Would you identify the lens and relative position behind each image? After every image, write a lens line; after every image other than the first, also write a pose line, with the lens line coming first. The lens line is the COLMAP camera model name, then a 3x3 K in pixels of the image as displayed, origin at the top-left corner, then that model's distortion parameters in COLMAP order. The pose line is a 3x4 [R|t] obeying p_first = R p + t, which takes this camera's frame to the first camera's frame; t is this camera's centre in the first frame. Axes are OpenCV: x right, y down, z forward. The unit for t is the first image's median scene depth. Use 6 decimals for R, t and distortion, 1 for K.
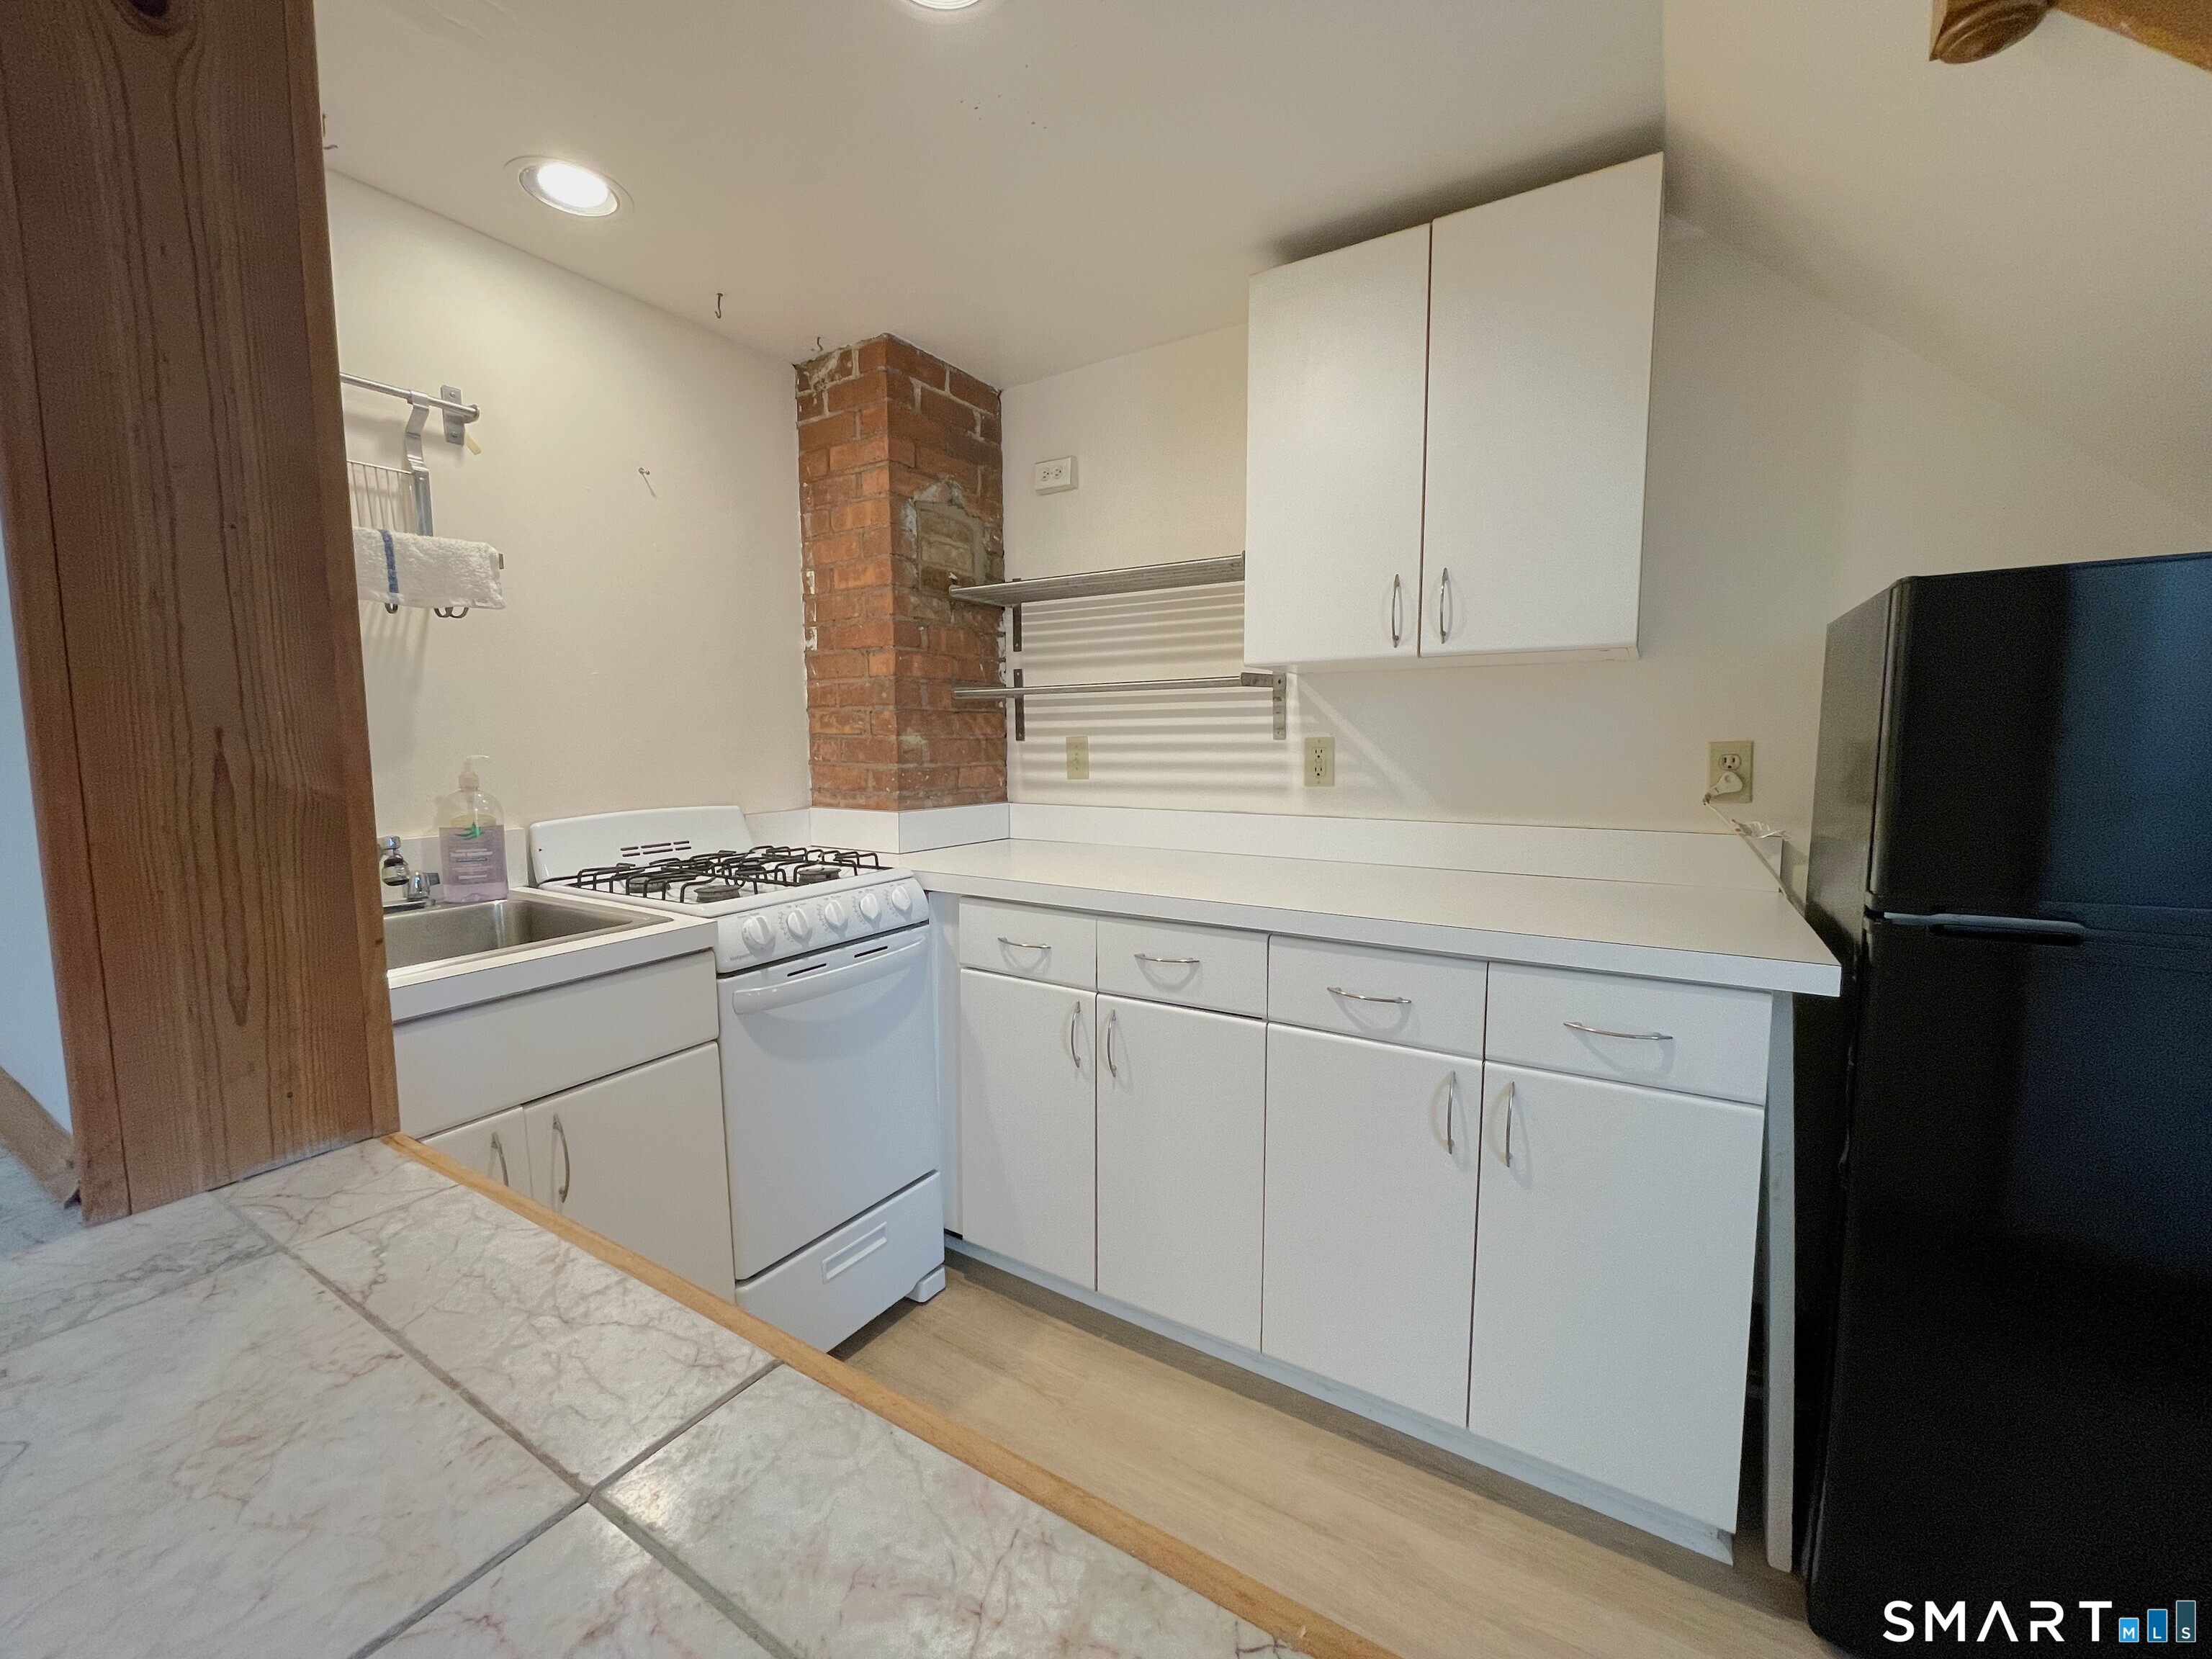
lens RADIAL K [[900.5, 0, 1106.0], [0, 900.5, 829.5], [0, 0, 1]] dist [-0.001319, -0.000507]
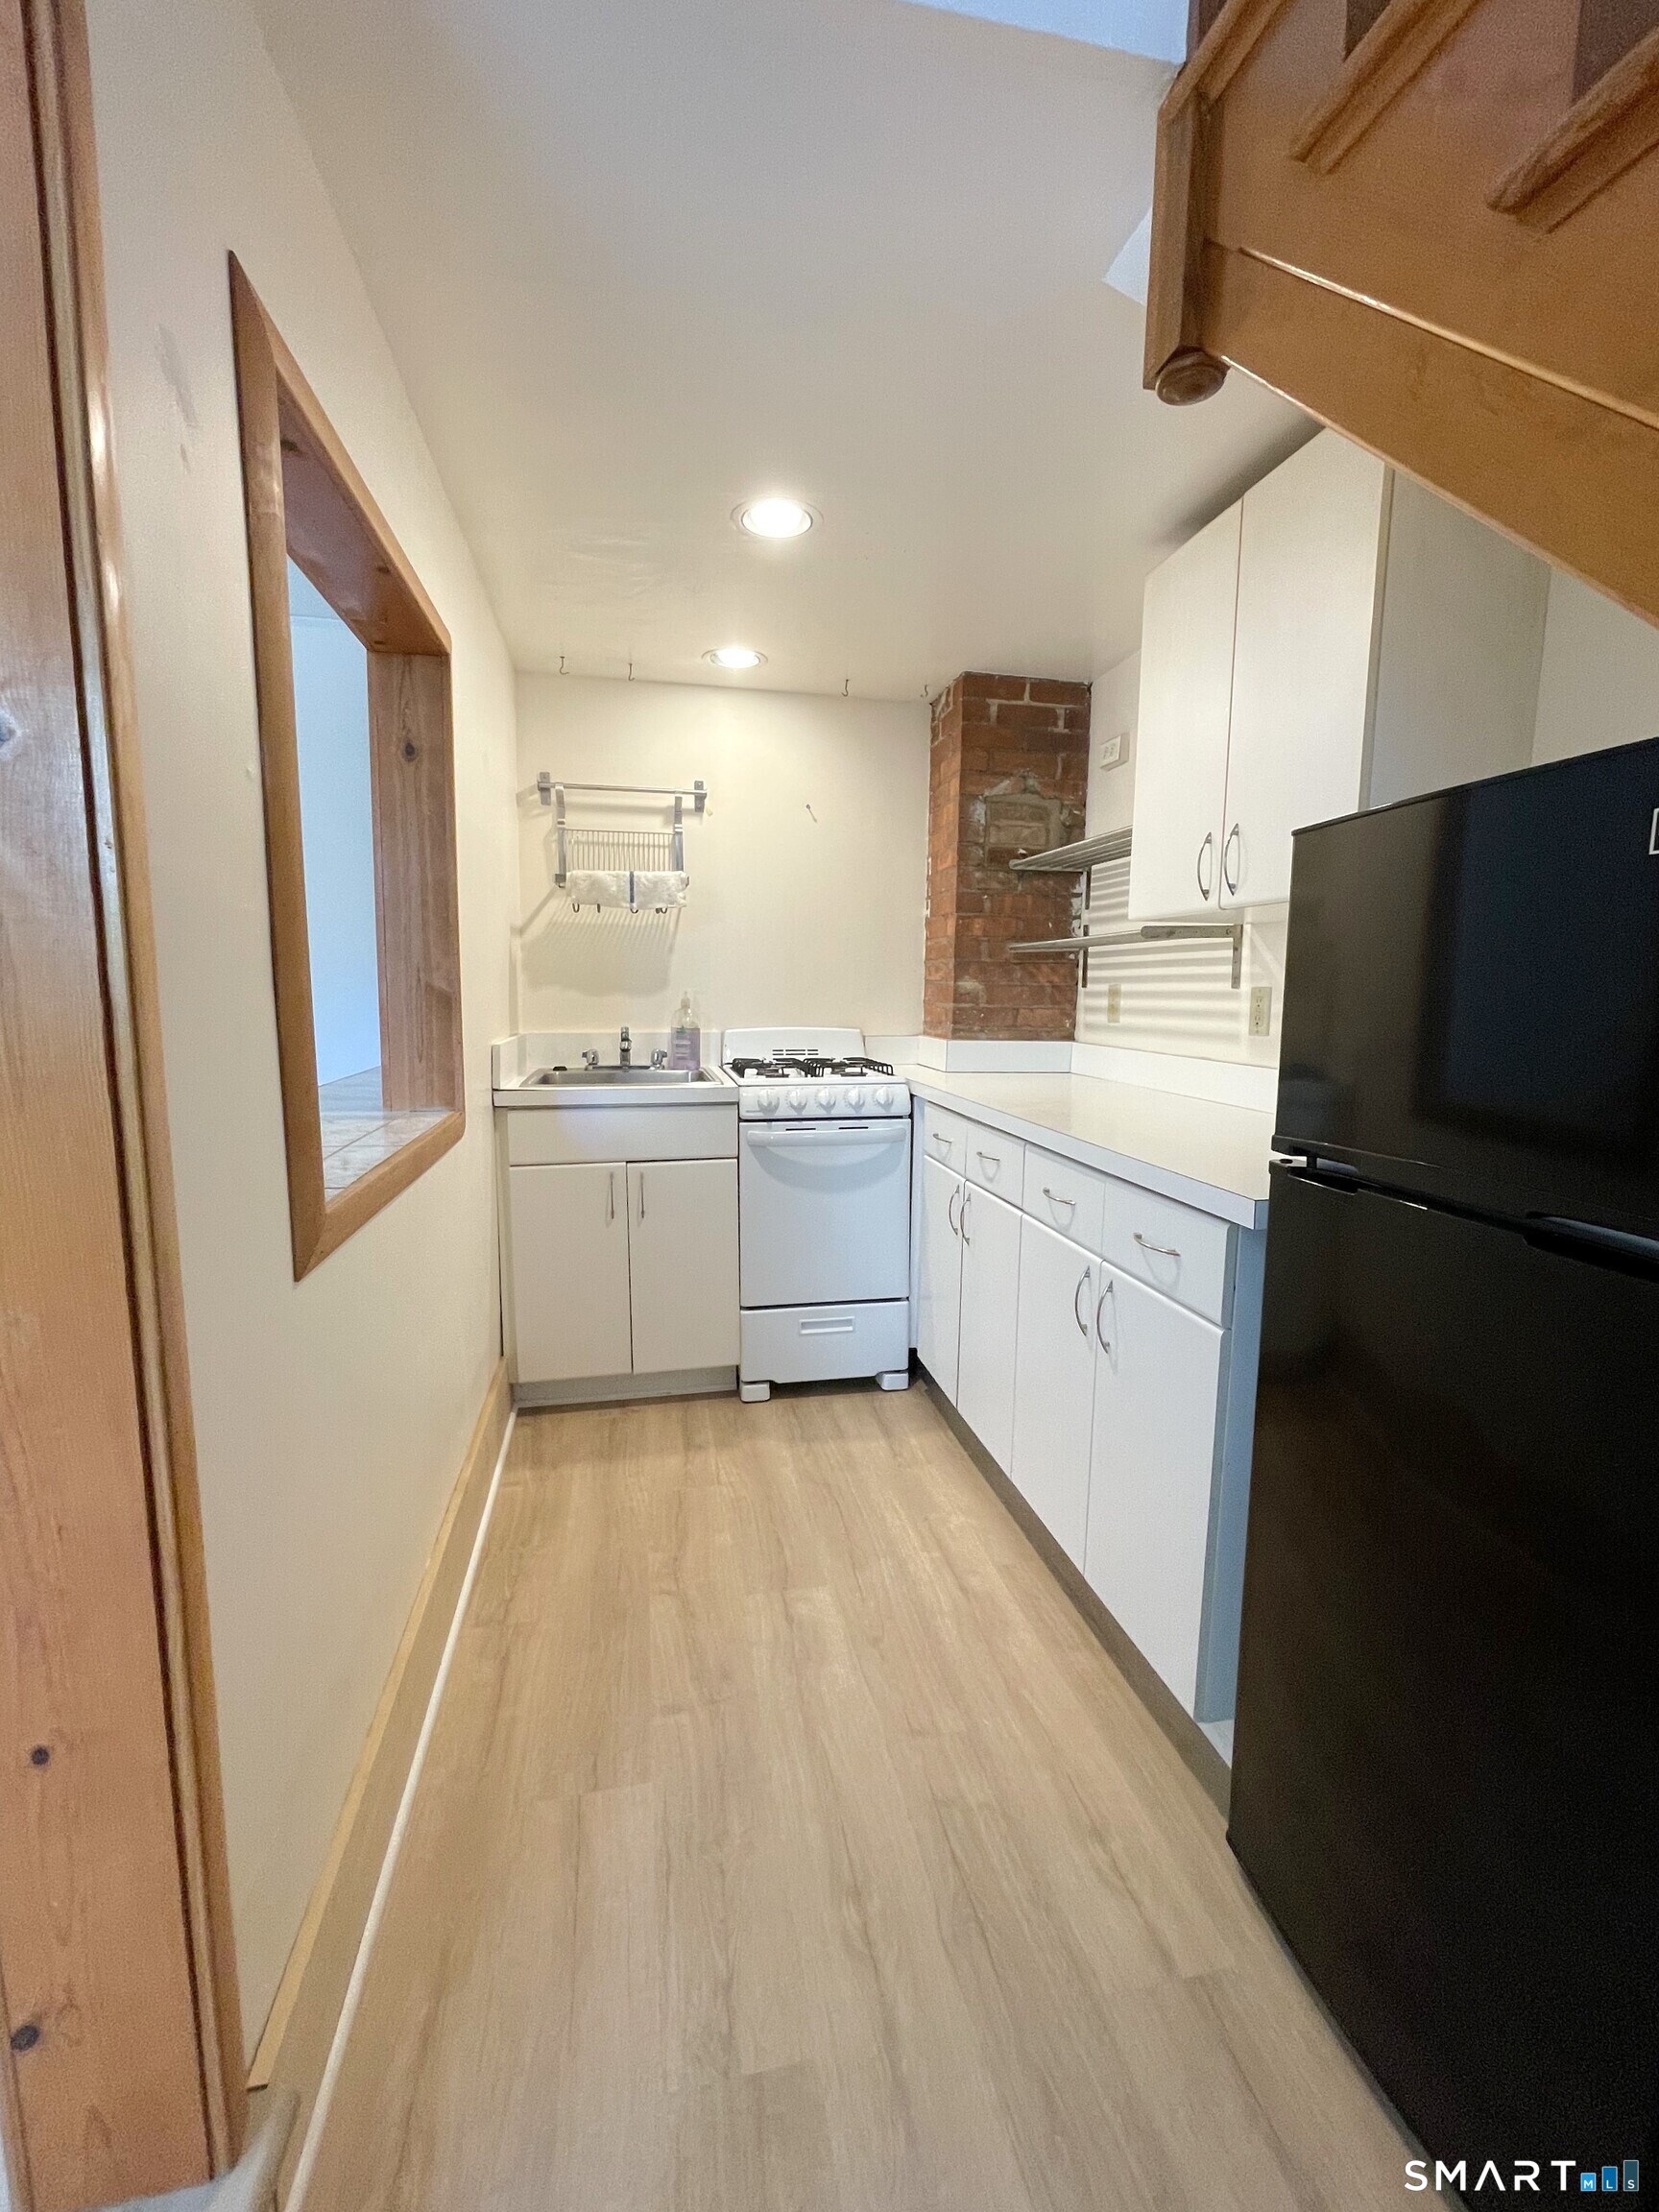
lens RADIAL K [[930.8, 0, 829.5], [0, 930.8, 1106.0], [0, 0, 1]] dist [0.005127, -0.000090]
pose [[0.692638, 0.106031, -0.713449, 0.609338], [-0.090864, 0.994083, 0.059524, 0.010915], [0.715539, 0.023598, 0.698174, -0.063679]]
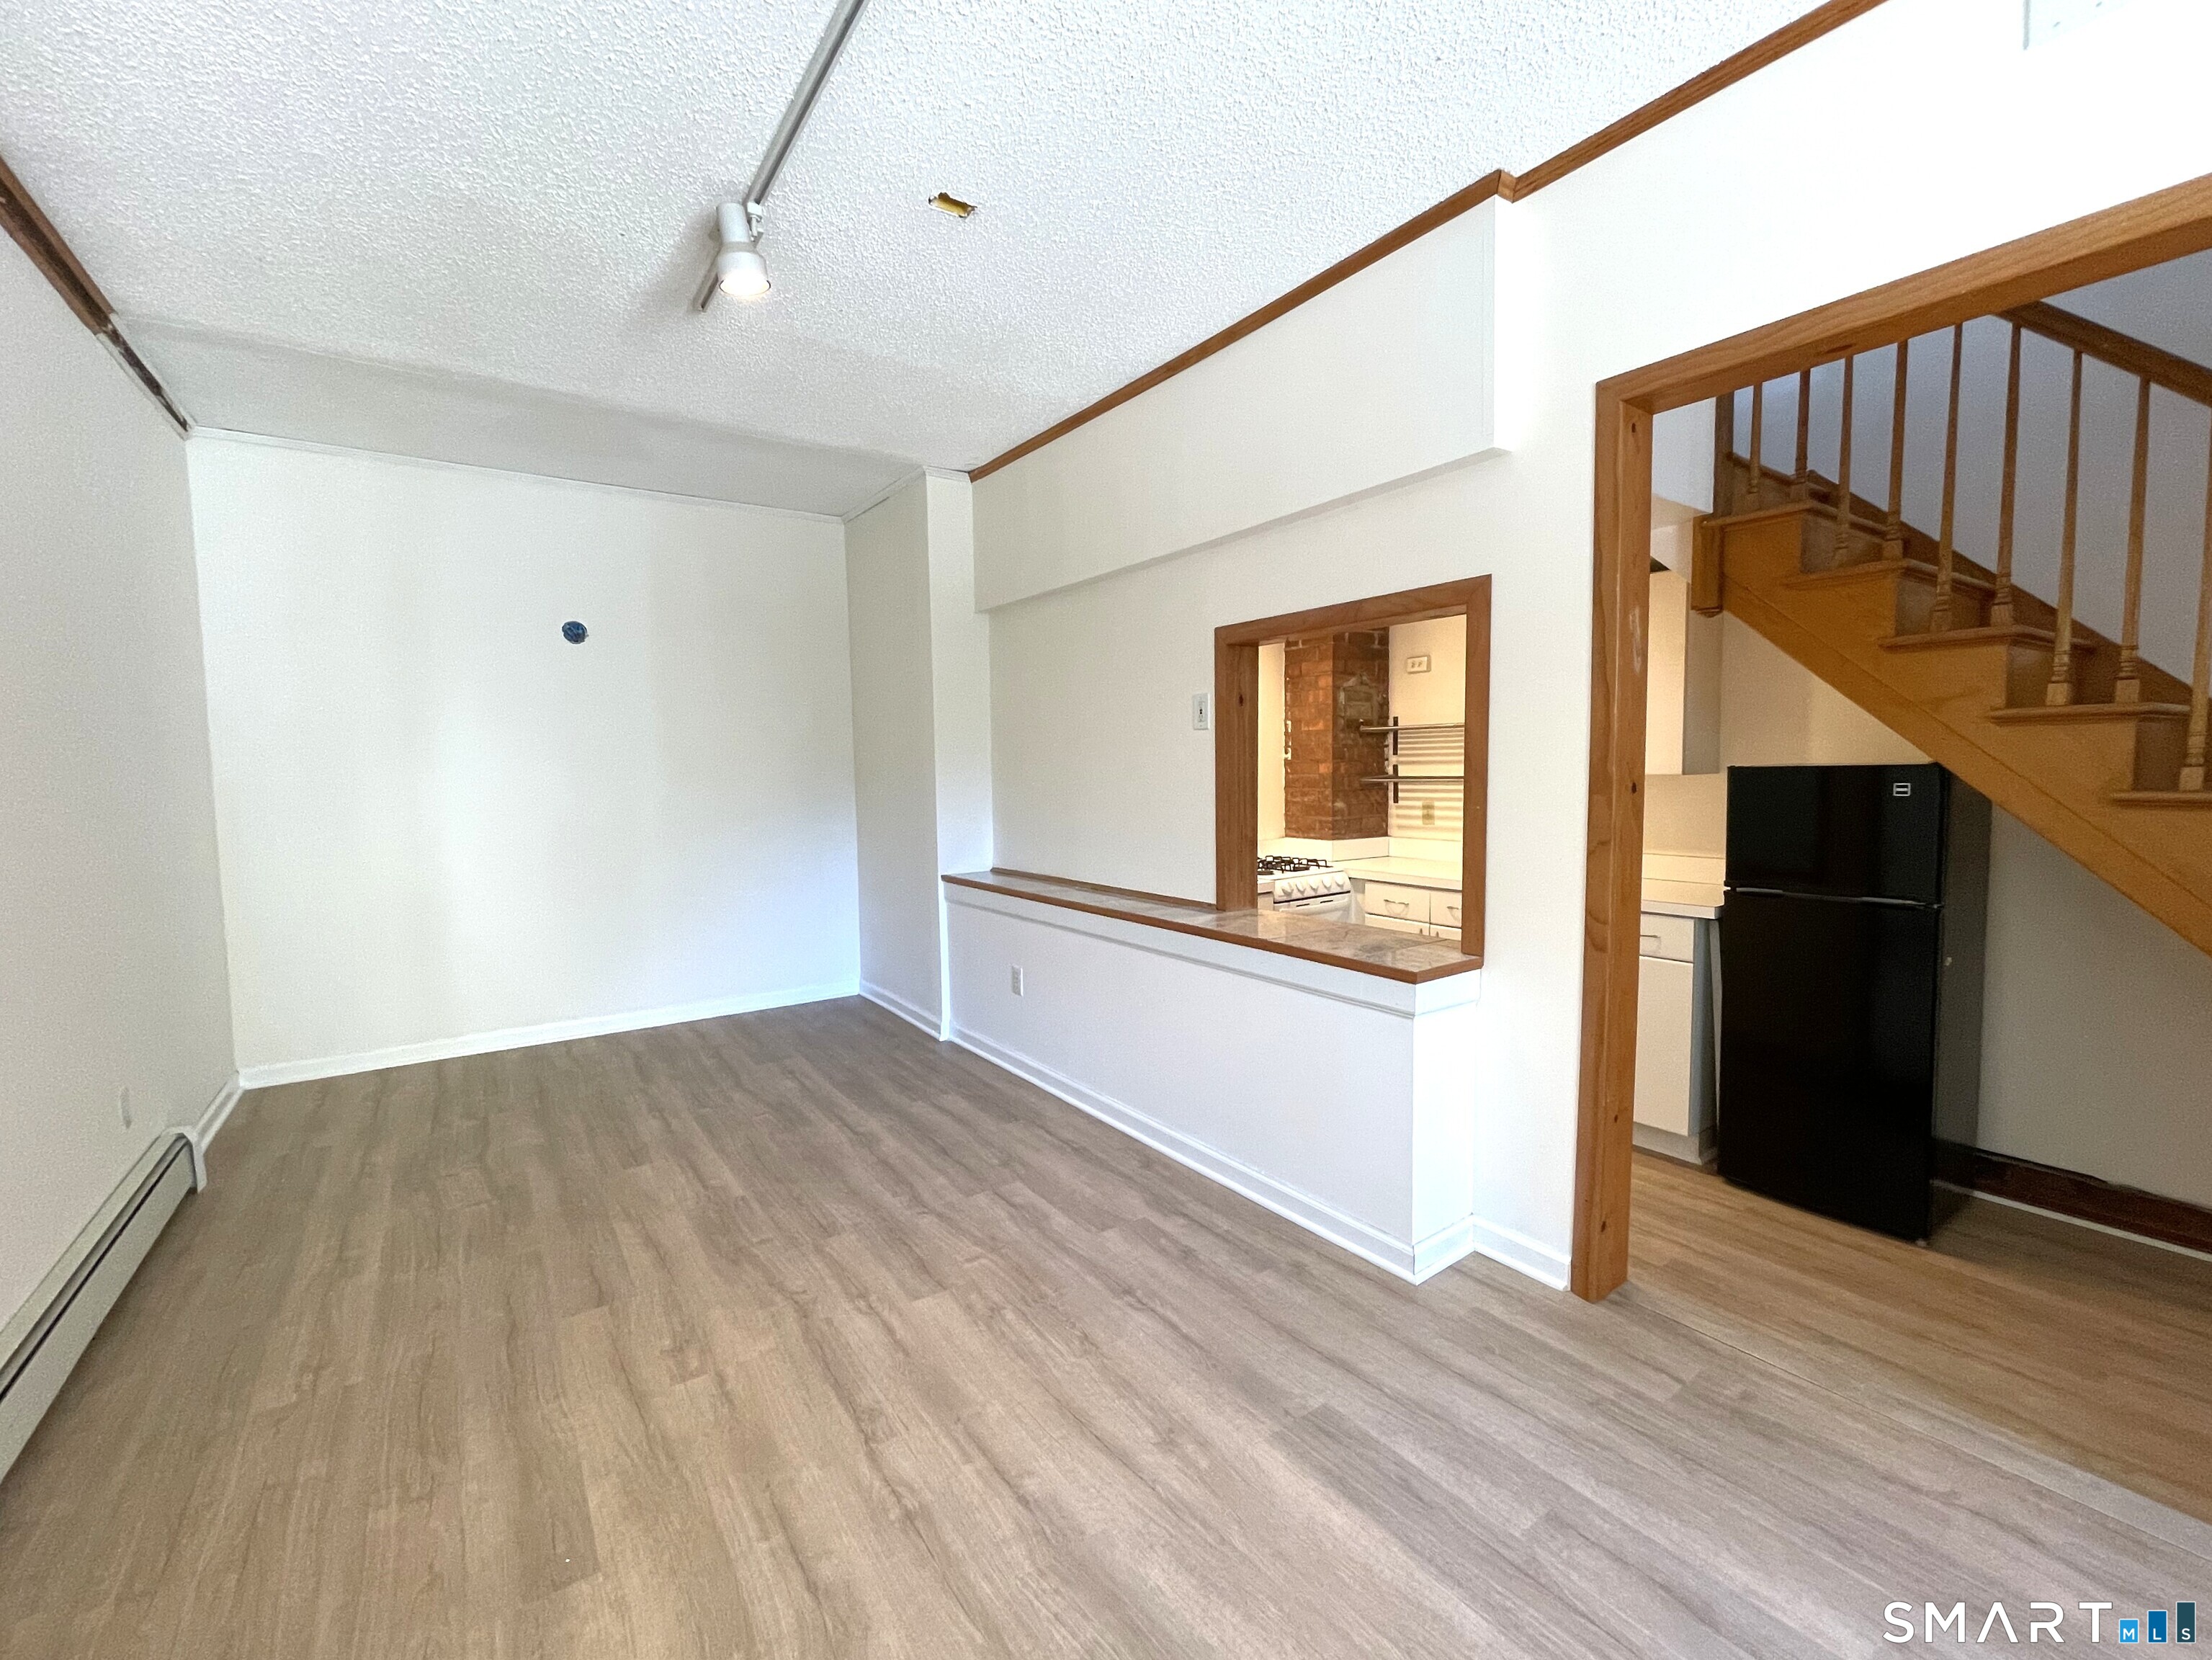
lens RADIAL K [[930.9, 0, 1098.9], [0, 930.9, 835.1], [0, 0, 1]] dist [0.005127, -0.000090]
pose [[0.920190, 0.016086, -0.391141, 0.103384], [-0.024933, 0.999535, -0.017552, 0.016857], [0.390677, 0.025903, 0.920163, -1.113729]]
